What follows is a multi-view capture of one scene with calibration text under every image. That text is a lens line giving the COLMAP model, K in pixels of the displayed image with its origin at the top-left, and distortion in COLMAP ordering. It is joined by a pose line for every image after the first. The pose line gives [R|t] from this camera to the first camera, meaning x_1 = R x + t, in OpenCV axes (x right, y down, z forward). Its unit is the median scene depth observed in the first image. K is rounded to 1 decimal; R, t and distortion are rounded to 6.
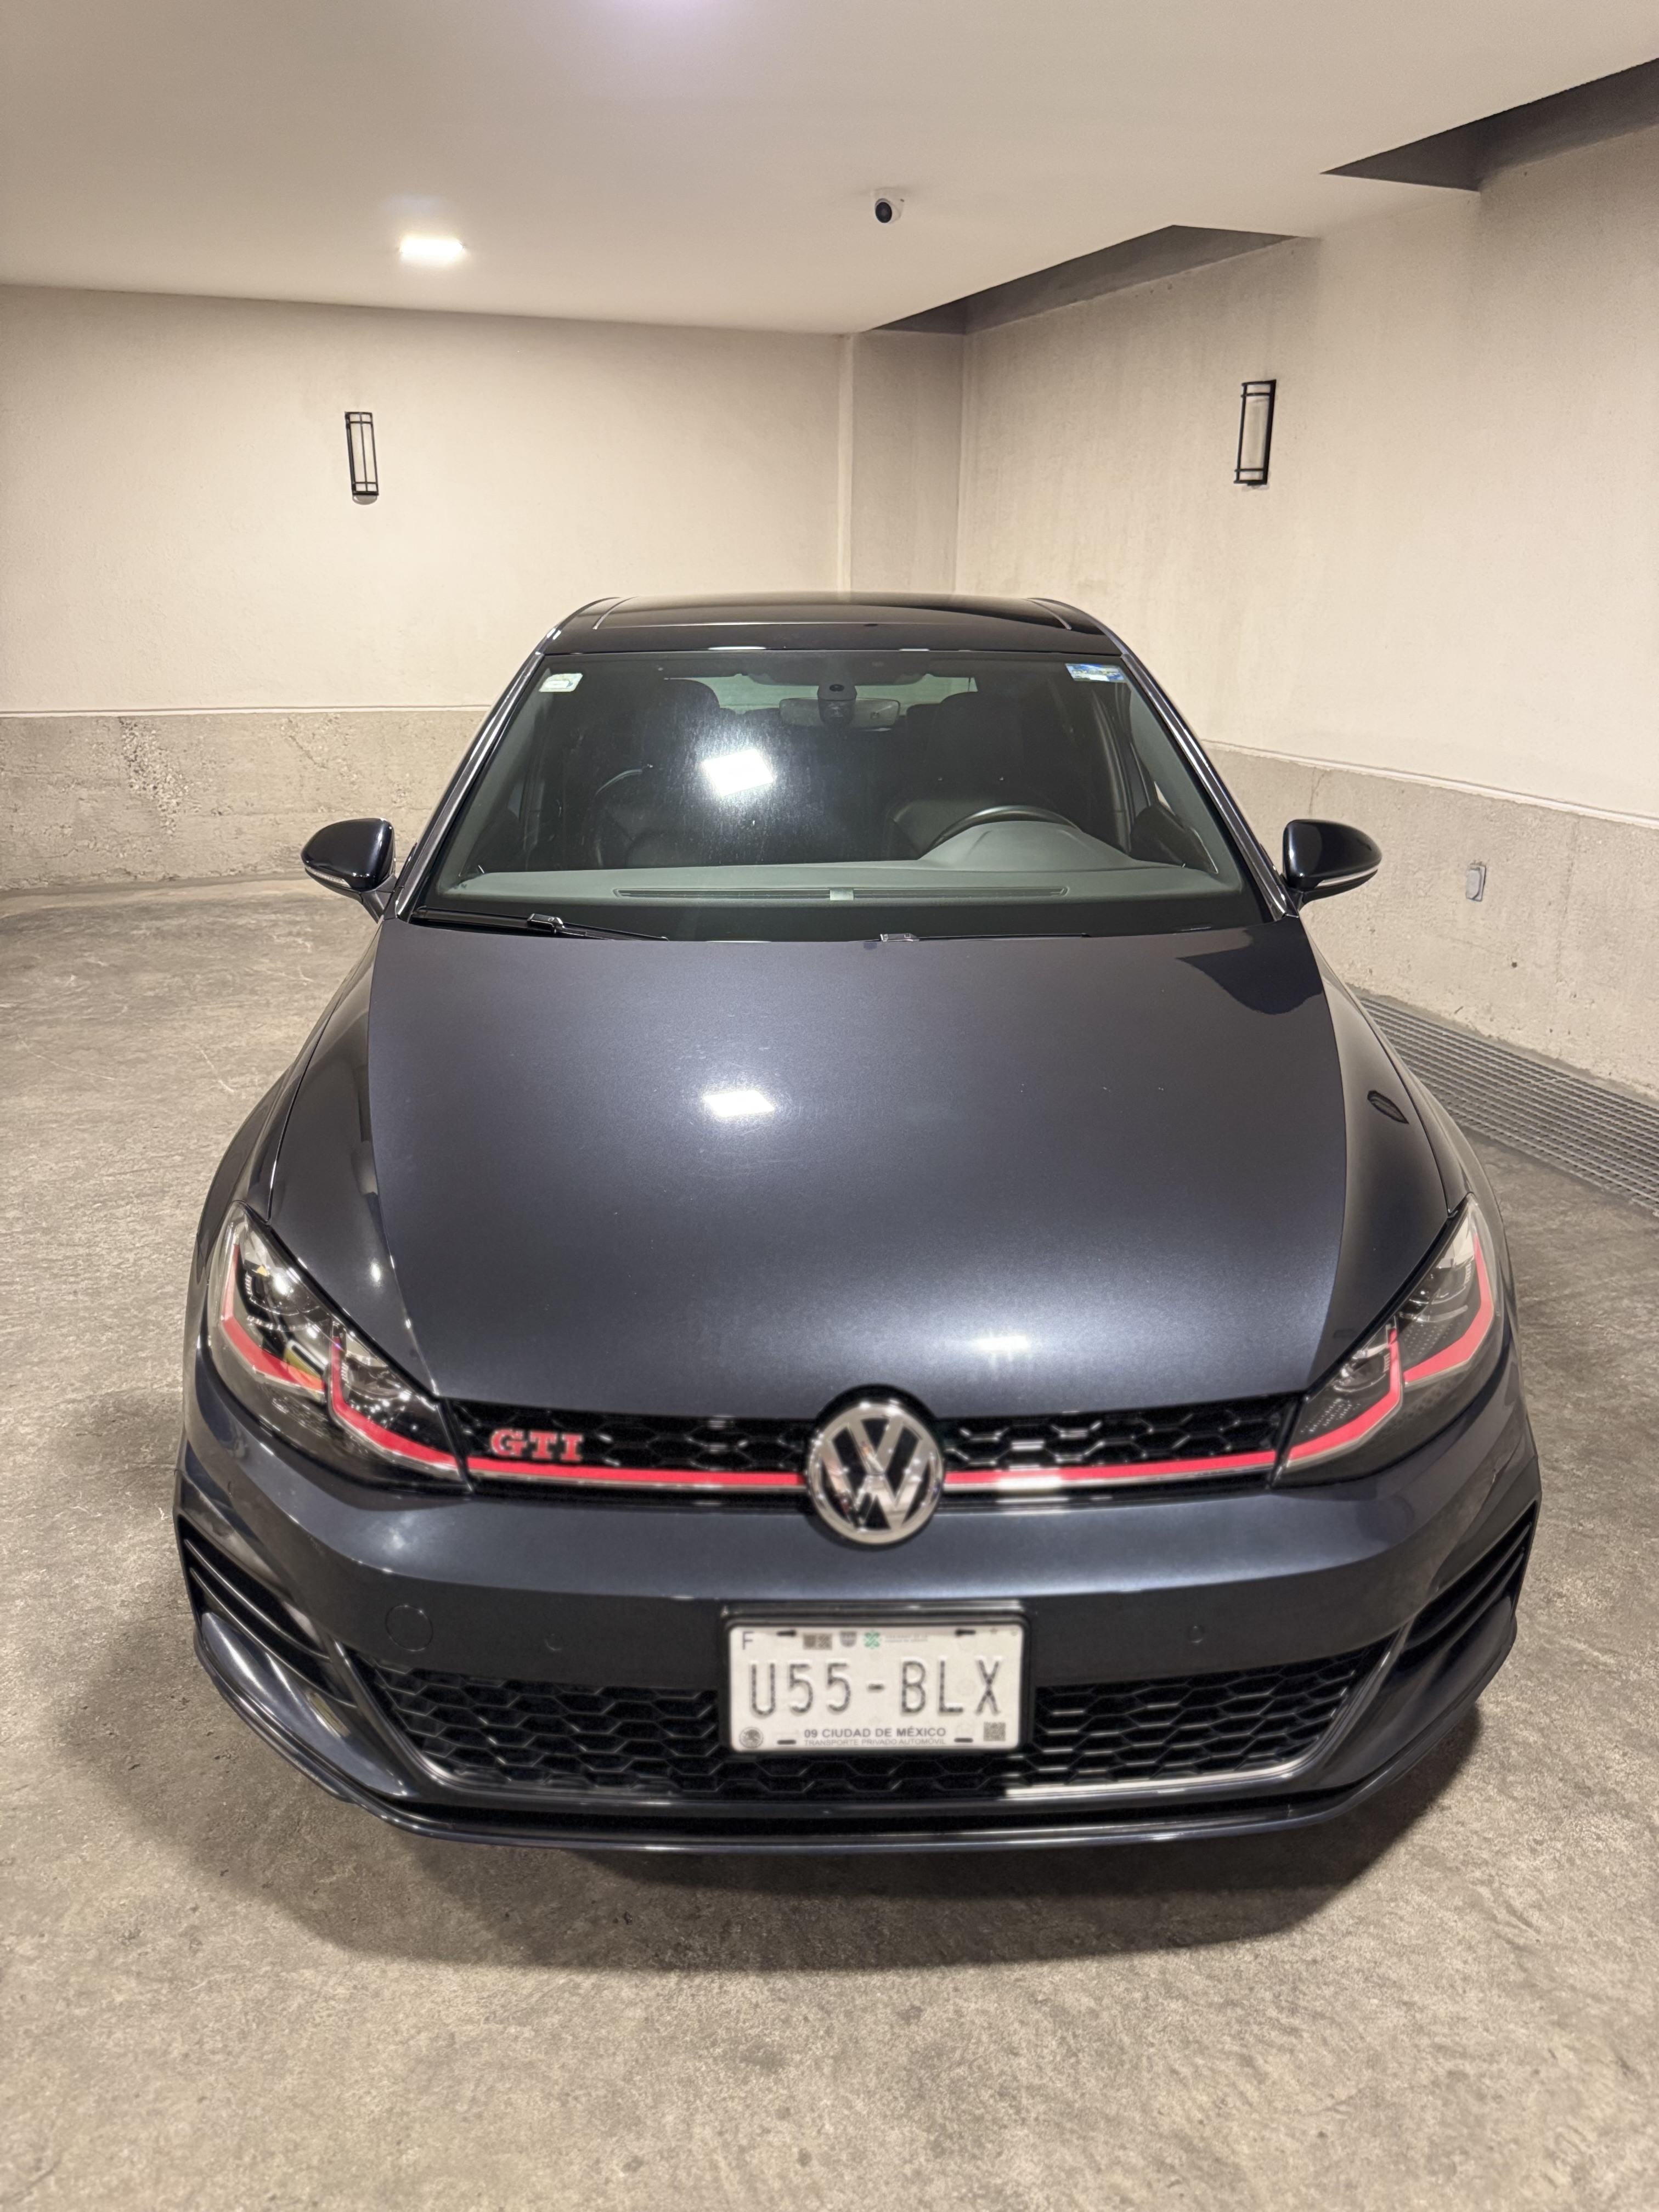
lens RADIAL K [[1530.9, 0, 829.5], [0, 1530.9, 1106.0], [0, 0, 1]] dist [0.004888, -0.005022]
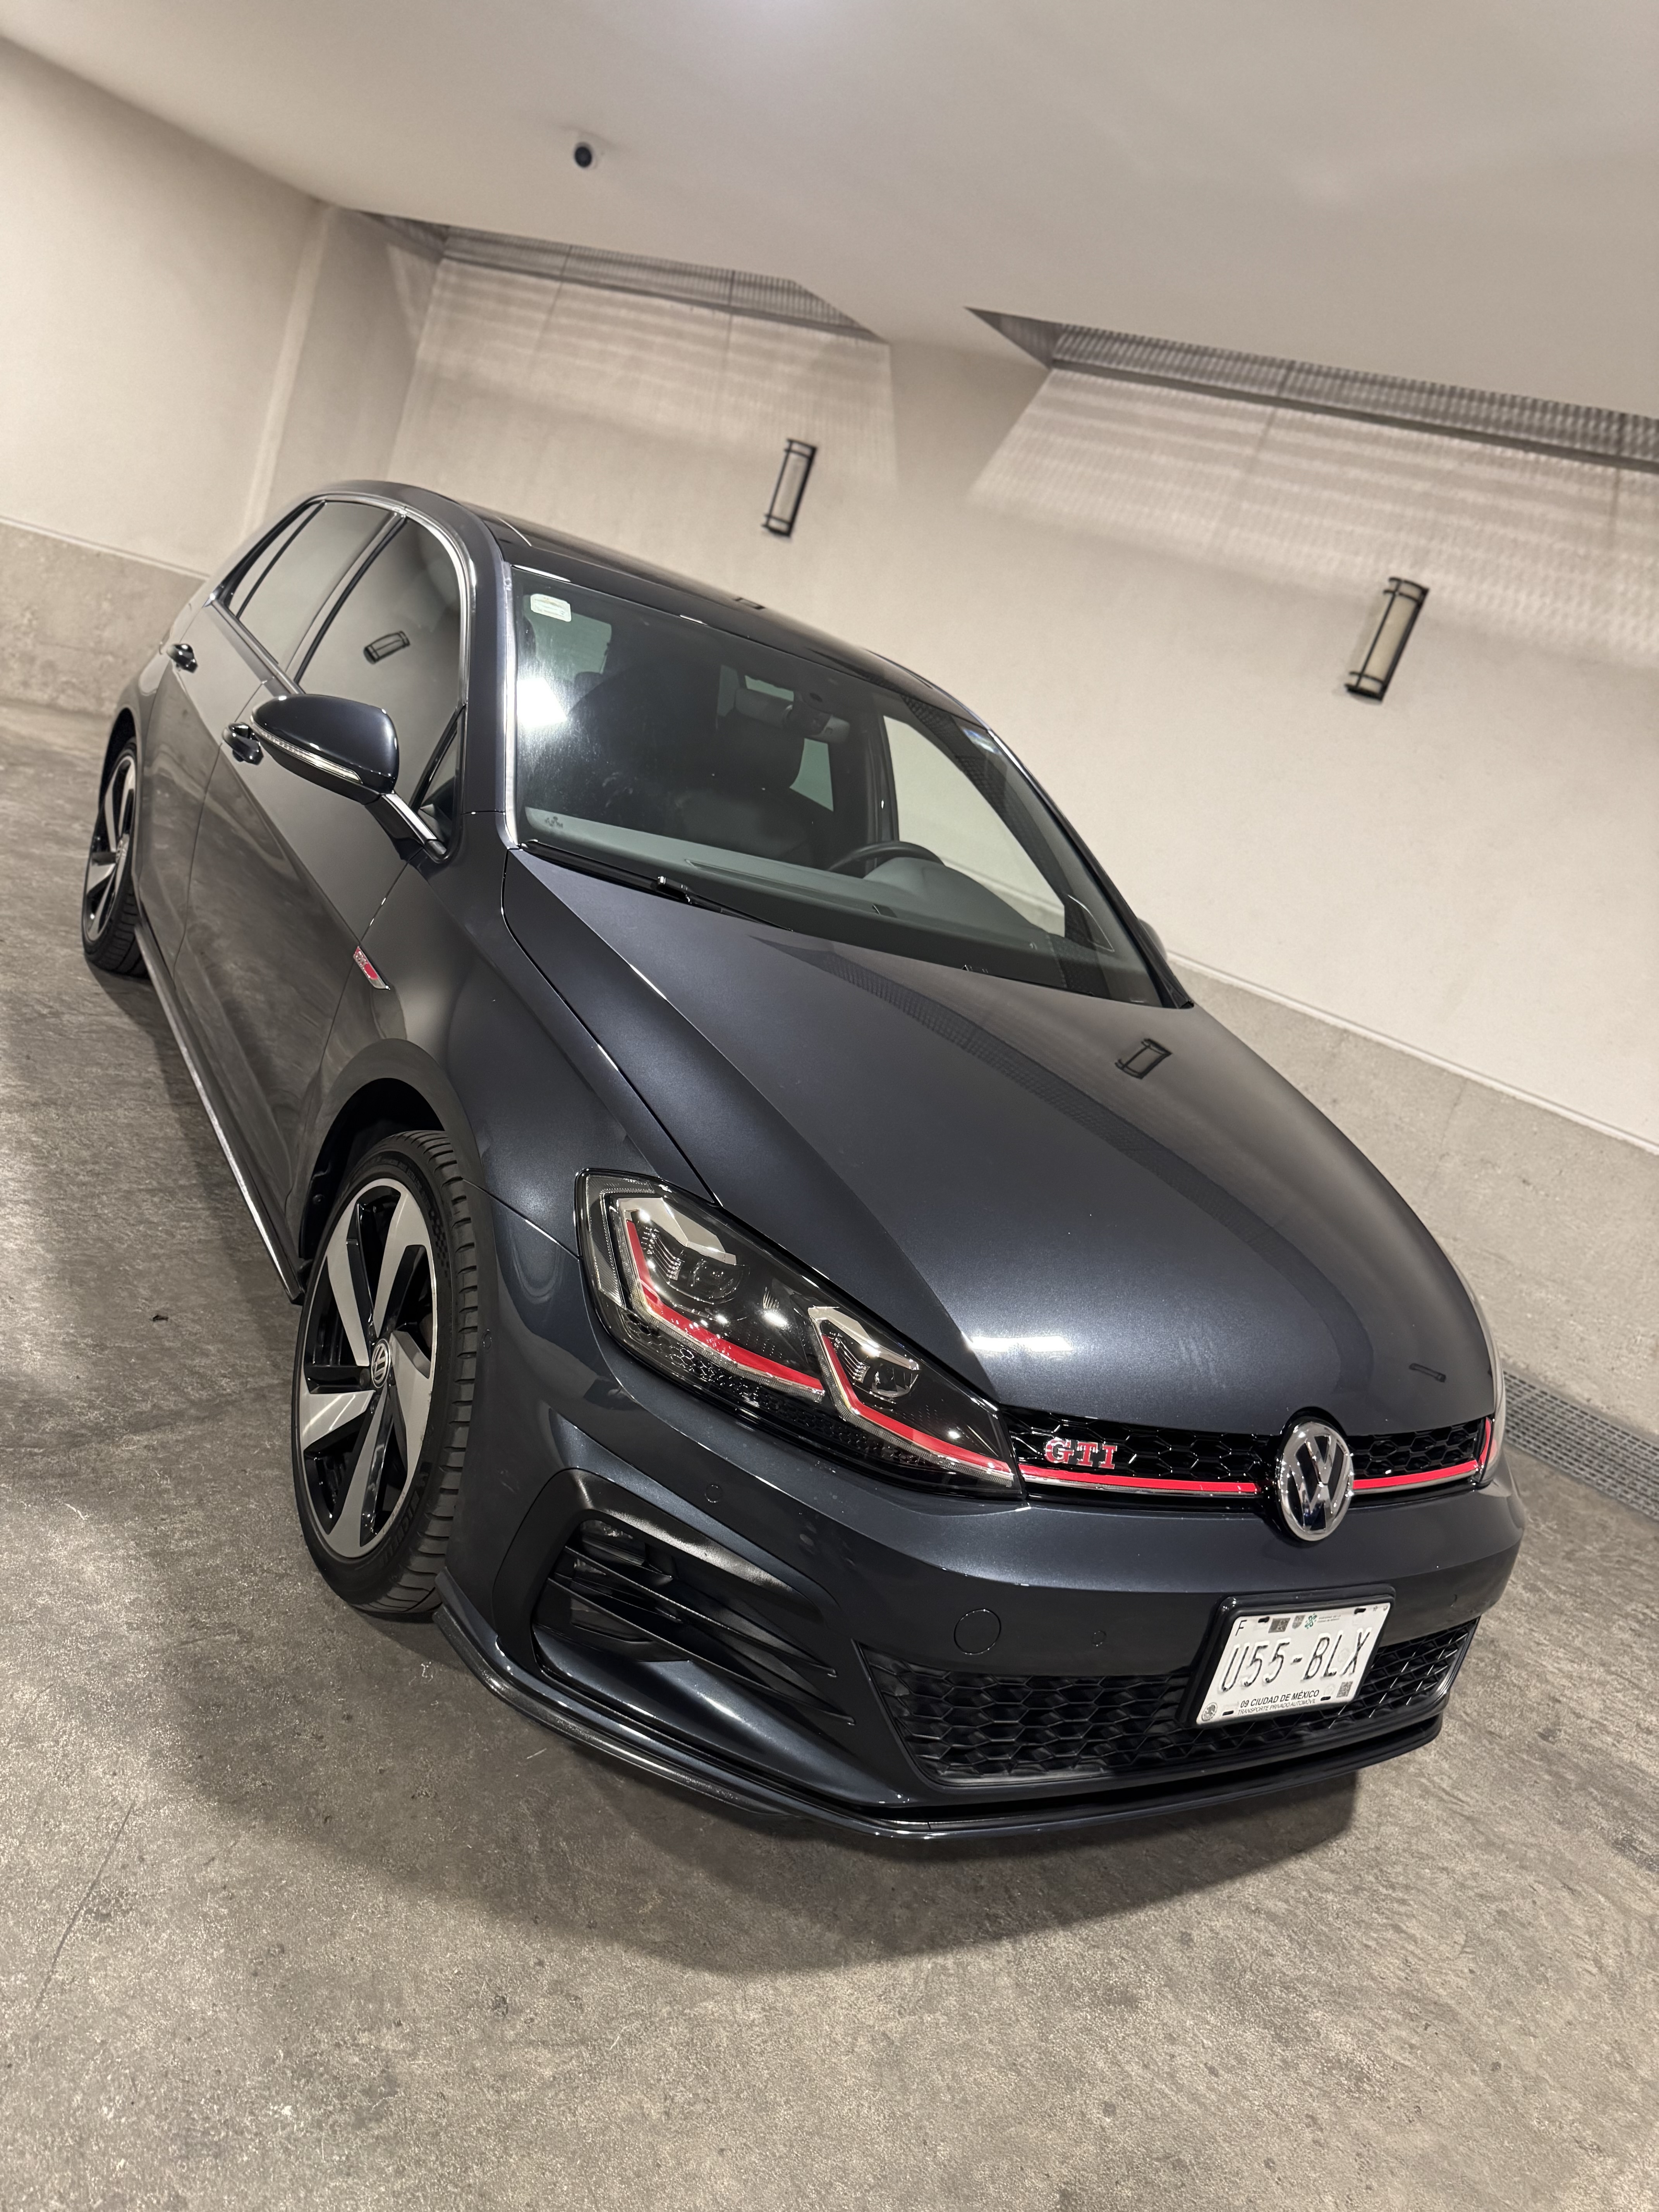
lens RADIAL K [[1531.0, 0, 797.1], [0, 1531.0, 1106.3], [0, 0, 1]] dist [-0.001097, -0.003357]
pose [[0.834054, 0.125196, 0.537289, -0.859829], [-0.139529, 0.990117, -0.014116, 0.024706], [-0.533746, -0.063194, 0.843280, 0.211745]]
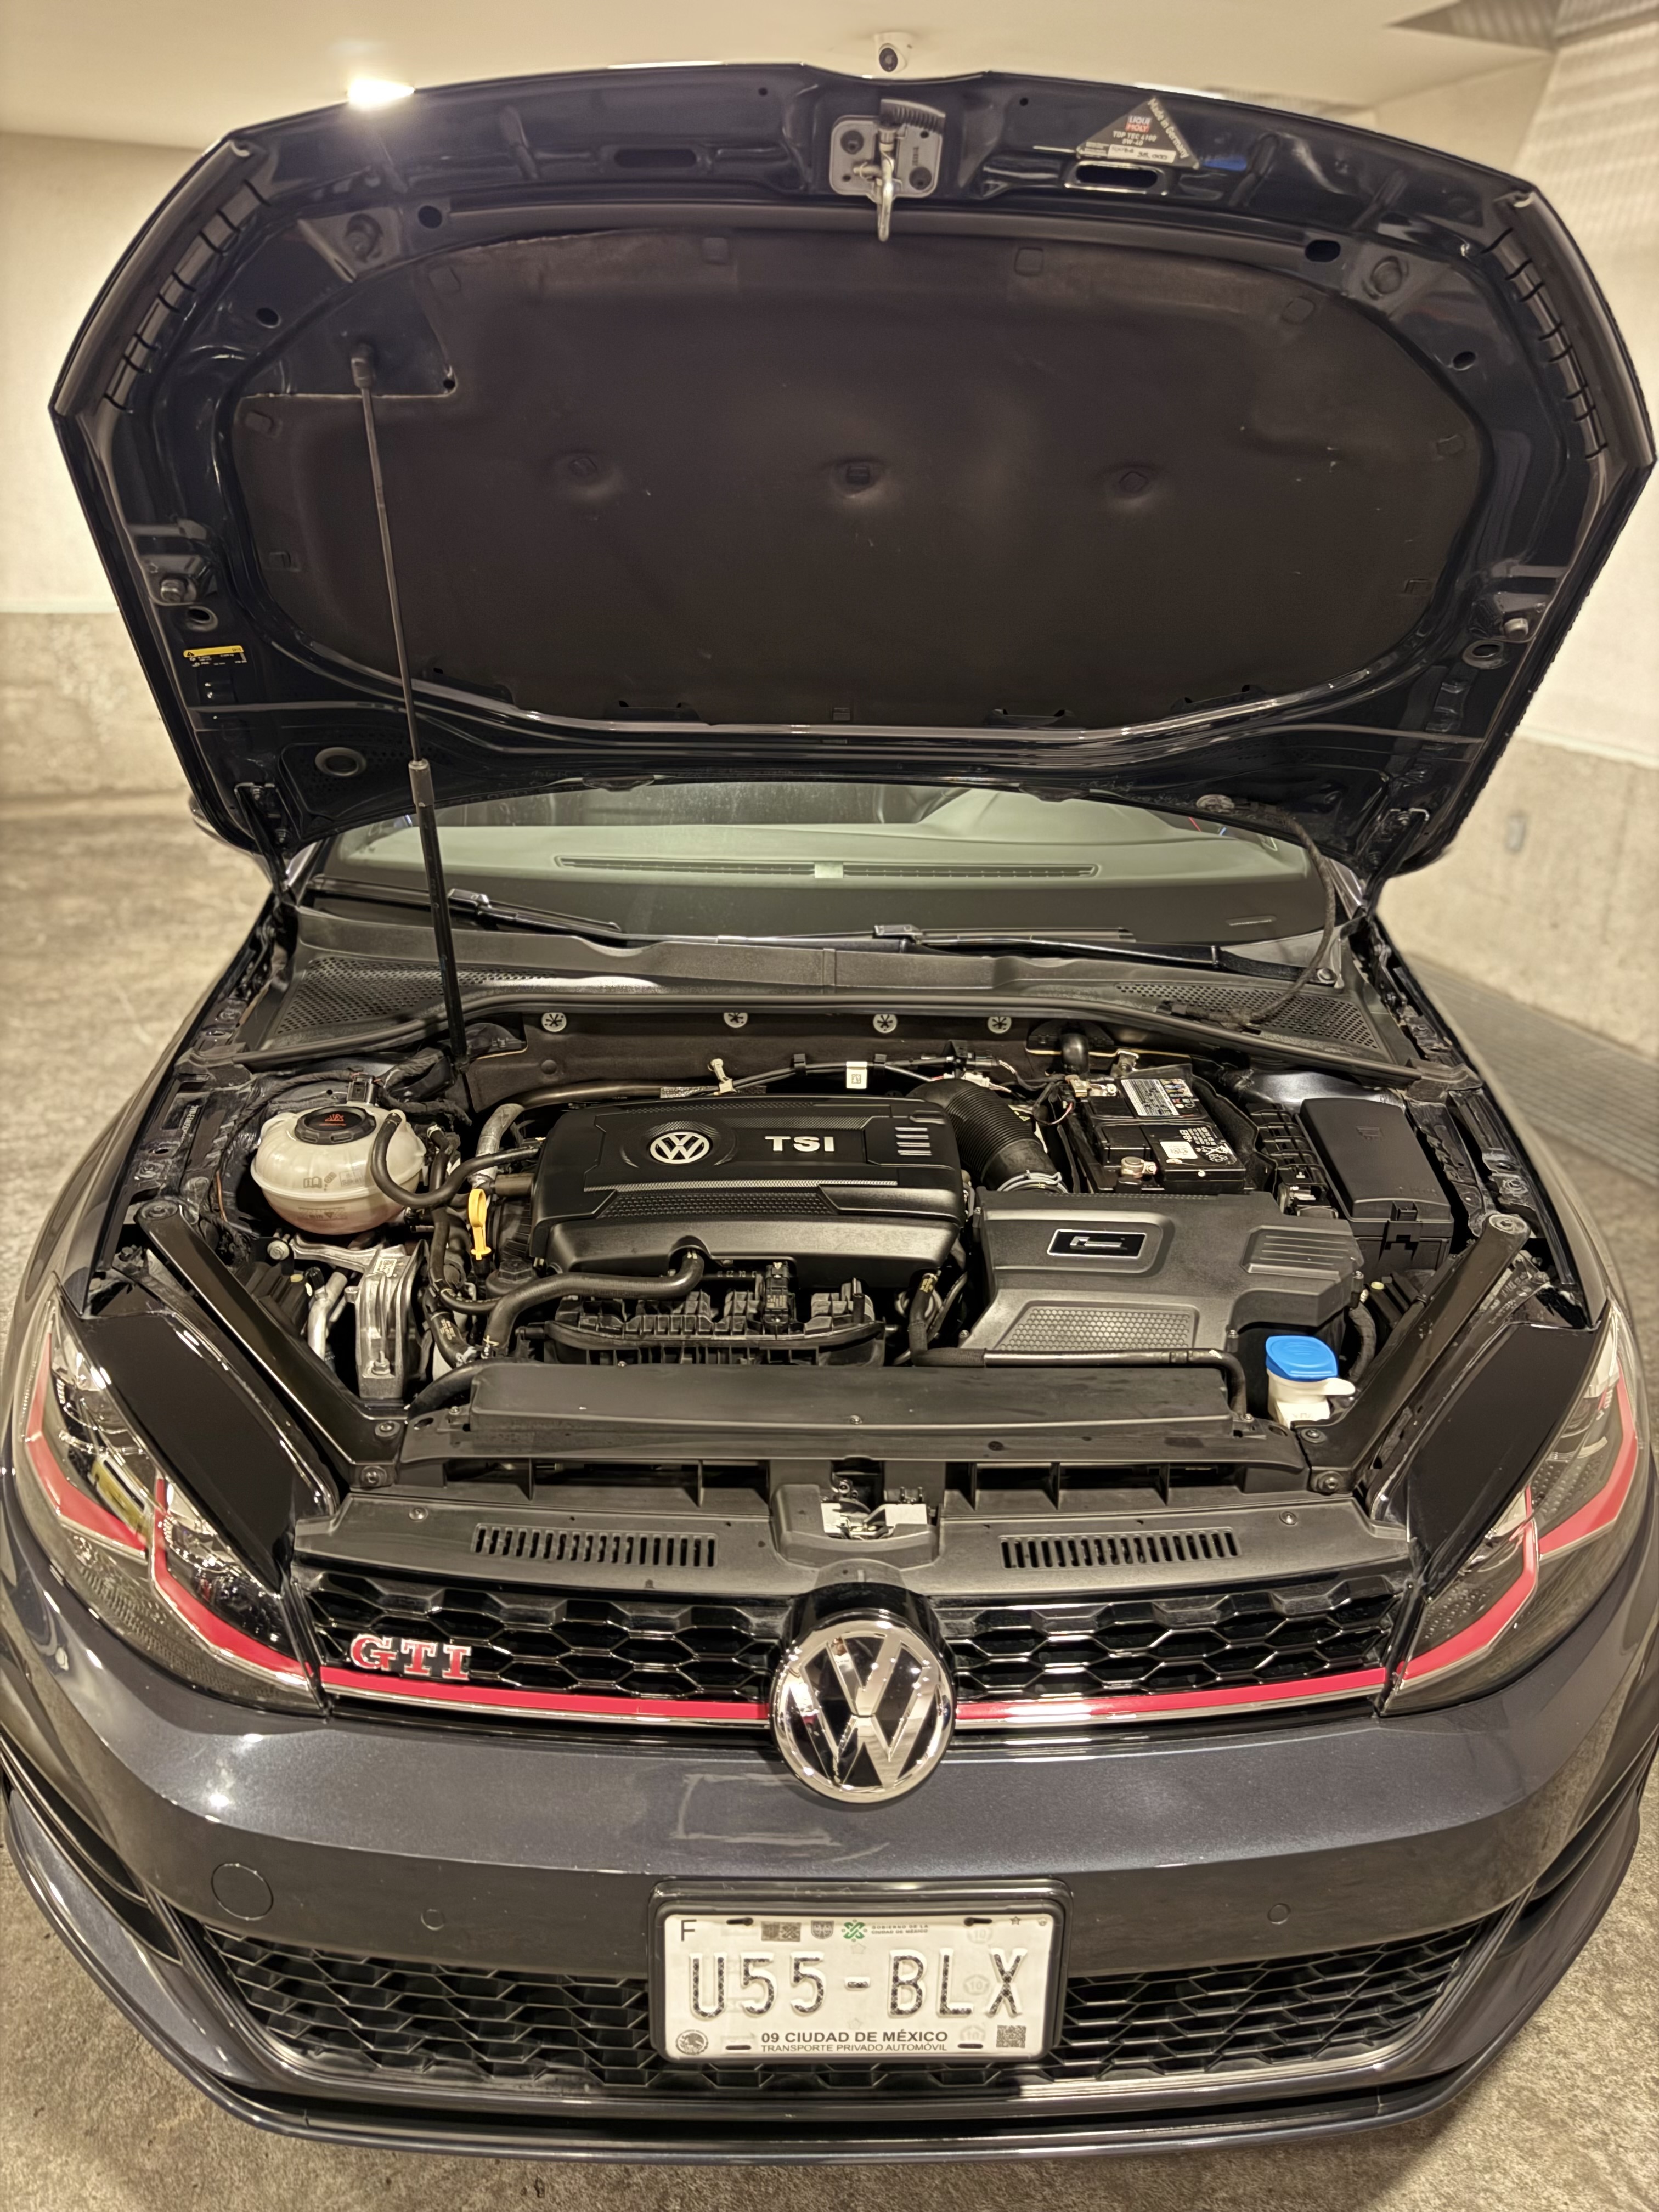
lens RADIAL K [[1538.9, 0, 829.5], [0, 1538.9, 1106.0], [0, 0, 1]] dist [-0.007927, 0.003866]
pose [[0.999715, 0.018492, 0.015103, -0.002612], [-0.019333, 0.998155, 0.057558, -0.085802], [-0.014010, -0.057834, 0.998228, 0.237055]]
